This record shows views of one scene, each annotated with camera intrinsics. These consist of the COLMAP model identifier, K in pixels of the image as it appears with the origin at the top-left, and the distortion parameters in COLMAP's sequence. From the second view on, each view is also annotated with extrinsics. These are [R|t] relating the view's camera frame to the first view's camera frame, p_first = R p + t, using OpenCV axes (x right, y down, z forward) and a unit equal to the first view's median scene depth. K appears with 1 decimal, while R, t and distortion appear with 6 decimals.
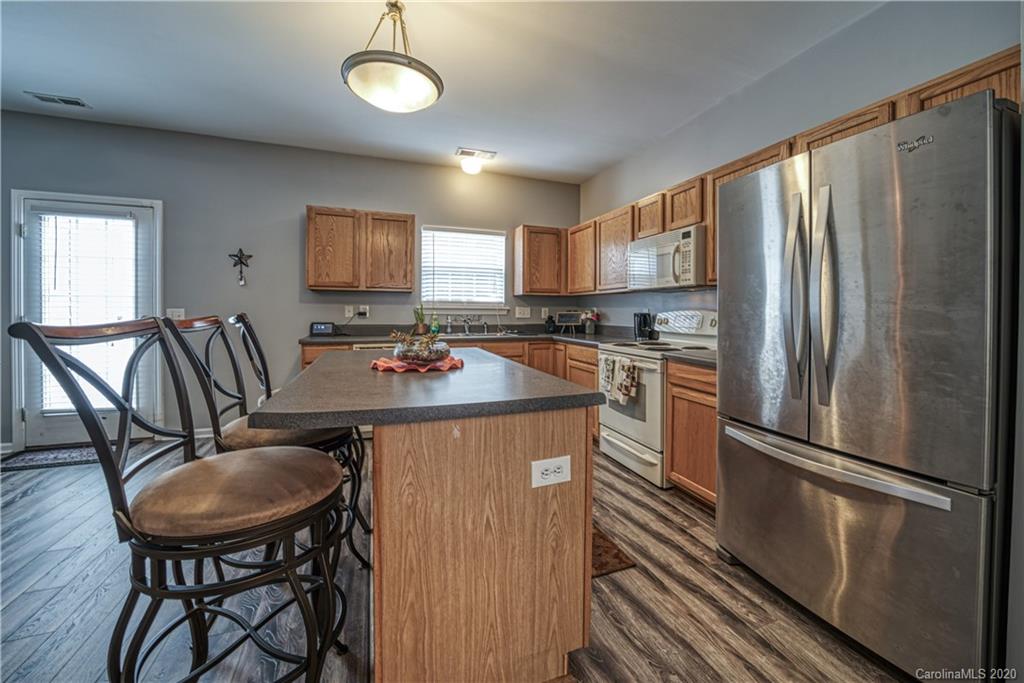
lens RADIAL K [[408.9, 0, 539.8], [0, 408.9, 317.1], [0, 0, 1]] dist [-0.023315, 0.000176]
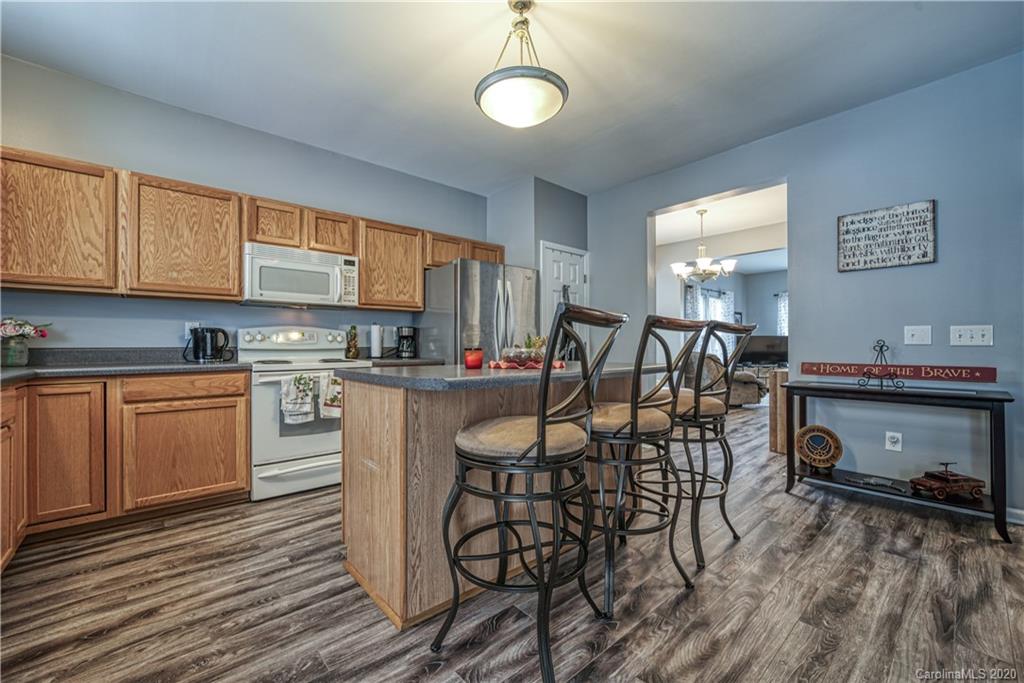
lens RADIAL K [[412.5, 0, 515.2], [0, 412.5, 342.4], [0, 0, 1]] dist [-0.008741, -0.000079]
pose [[-0.328588, -0.001166, 0.944473, -0.813244], [0.012931, 0.999900, 0.005733, 0.024584], [-0.944385, 0.014097, -0.328540, 0.828083]]
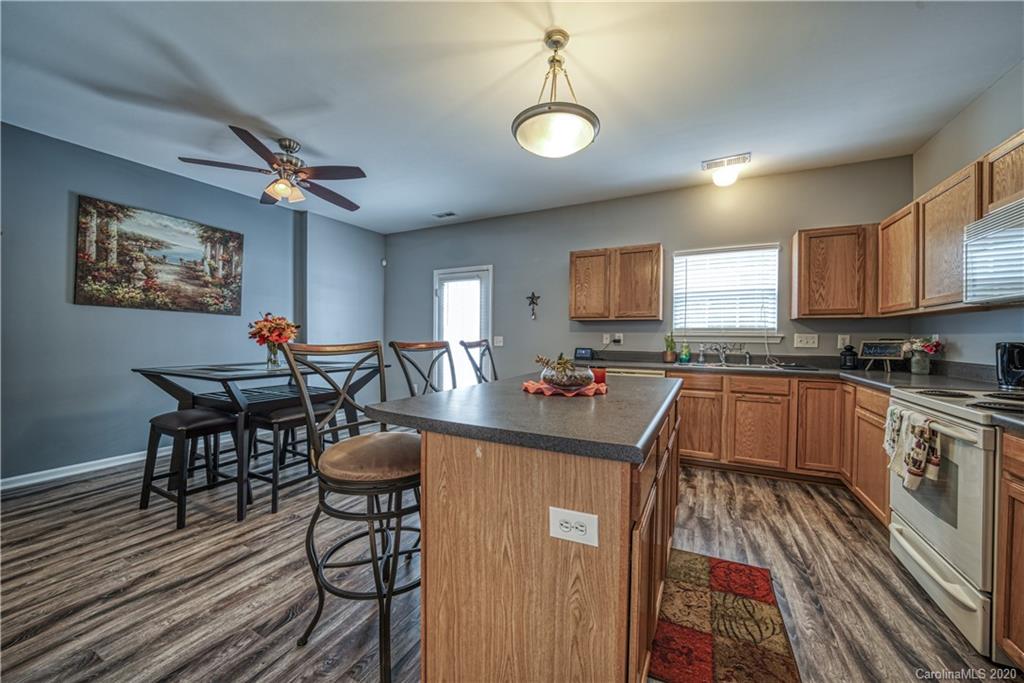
lens RADIAL K [[379.4, 0, 515.3], [0, 379.4, 343.0], [0, 0, 1]] dist [-0.026896, 0.003418]
pose [[0.651884, 0.010065, -0.758252, 0.212314], [-0.013848, 0.999903, 0.001367, -0.000422], [0.758193, 0.009609, 0.651960, 0.155174]]
